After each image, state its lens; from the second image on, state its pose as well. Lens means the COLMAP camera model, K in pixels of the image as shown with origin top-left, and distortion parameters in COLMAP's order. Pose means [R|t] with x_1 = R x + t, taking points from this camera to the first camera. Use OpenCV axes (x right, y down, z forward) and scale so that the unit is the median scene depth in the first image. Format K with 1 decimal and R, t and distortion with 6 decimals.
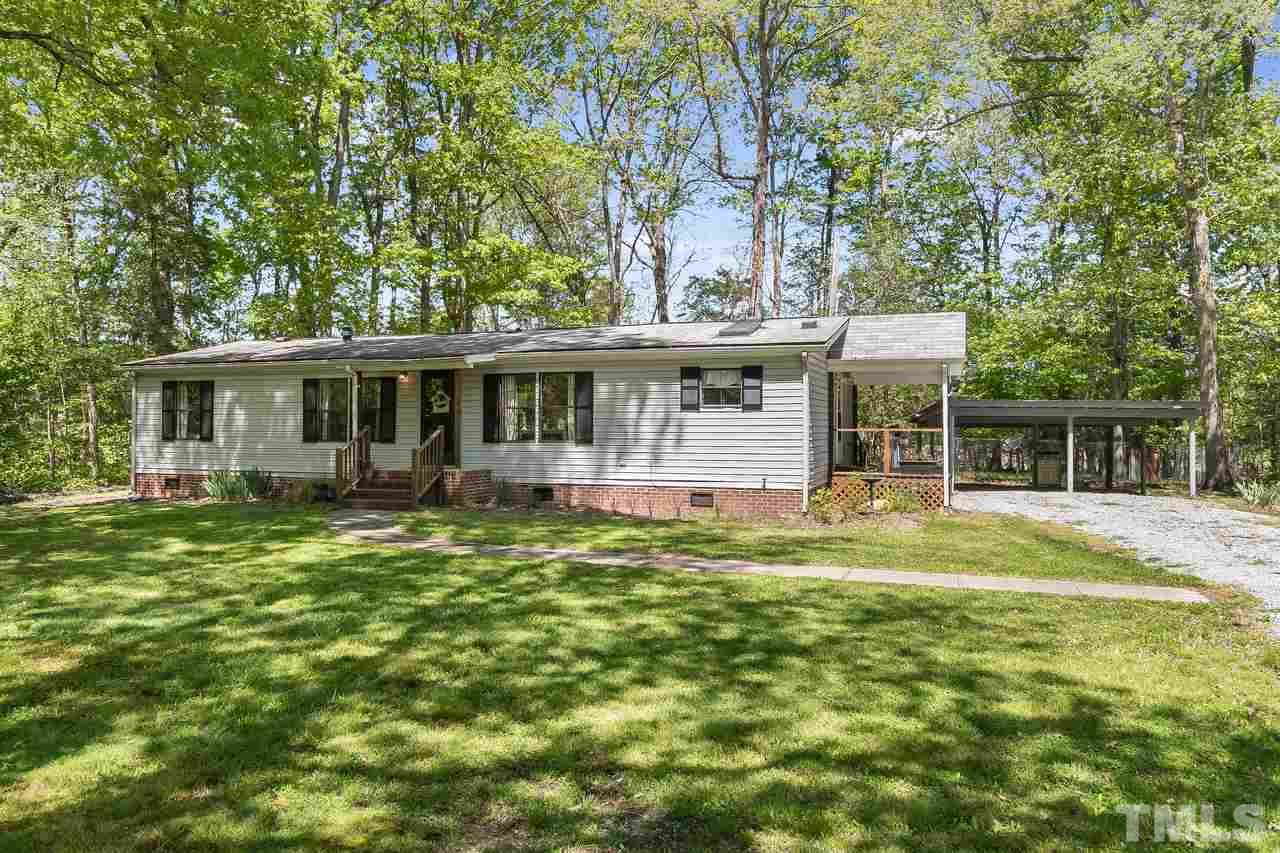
lens RADIAL K [[877.7, 0, 641.4], [0, 877.7, 421.7], [0, 0, 1]] dist [-0.011180, 0.003357]
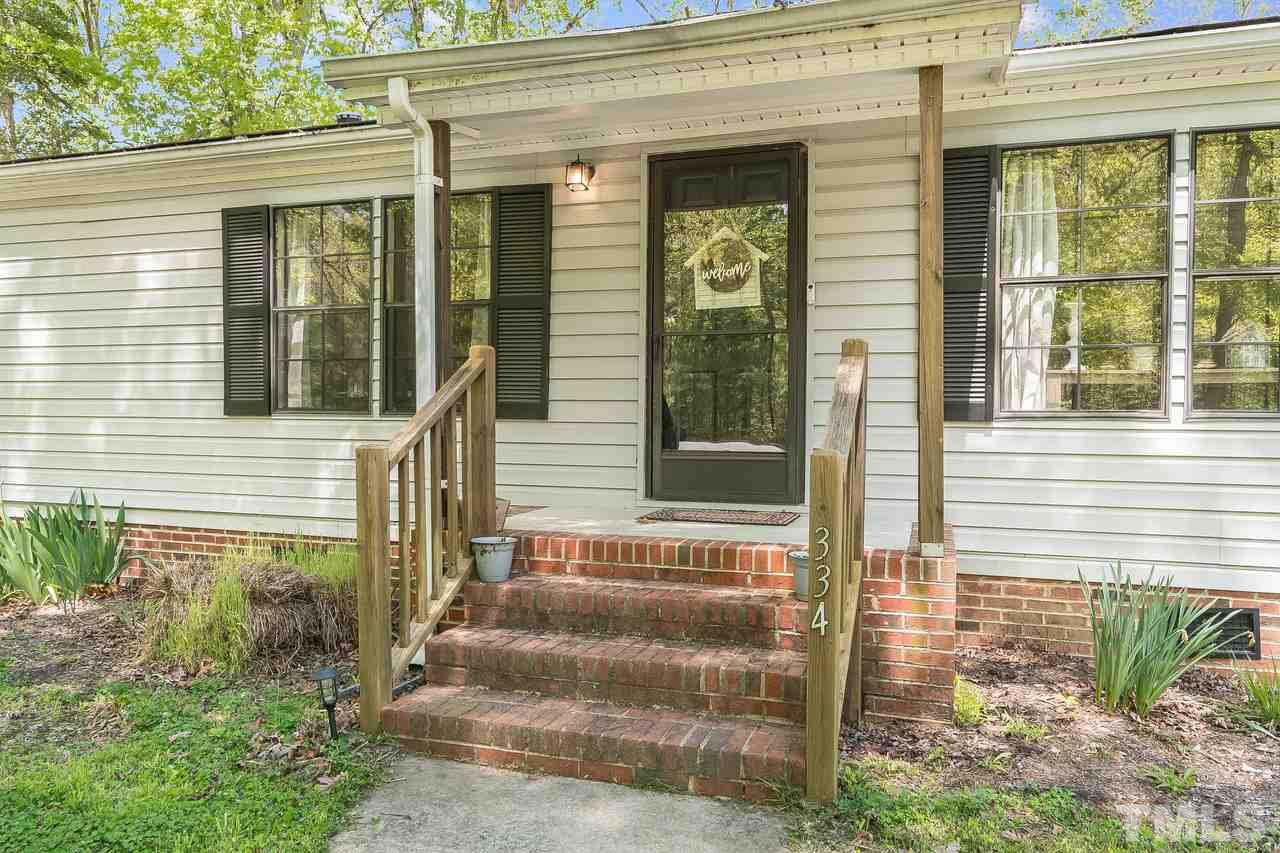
lens RADIAL K [[903.3, 0, 641.2], [0, 903.3, 426.1], [0, 0, 1]] dist [-0.013993, -0.002366]
pose [[0.999776, 0.004982, 0.020556, -0.267563], [-0.005593, 0.999542, 0.029750, 0.018460], [-0.020399, -0.029858, 0.999346, 0.740066]]
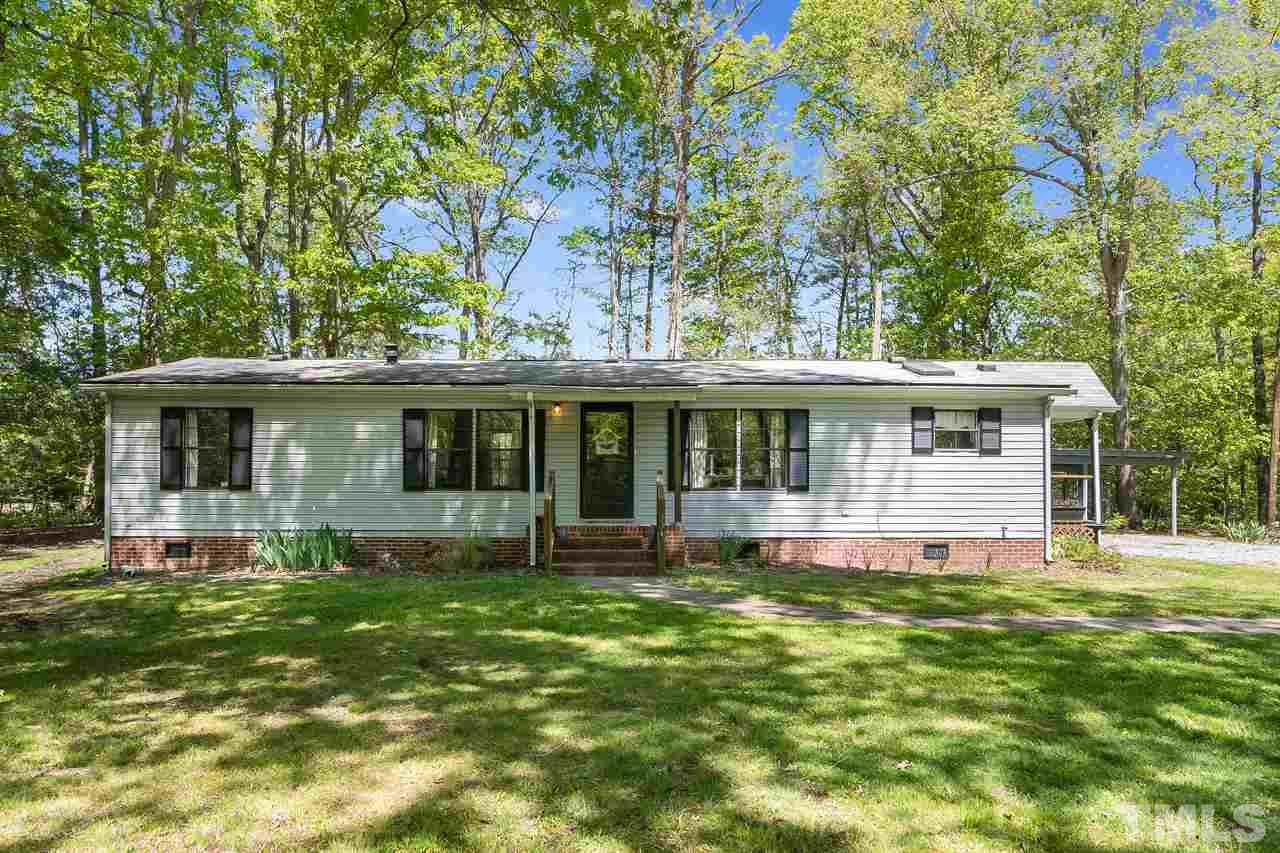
lens RADIAL K [[877.7, 0, 630.3], [0, 877.7, 449.3], [0, 0, 1]] dist [-0.011180, 0.003357]
pose [[0.936071, 0.012795, 0.351578, -0.511282], [-0.004425, 0.999688, -0.024601, 0.005292], [-0.351783, 0.021473, 0.935835, 0.227309]]
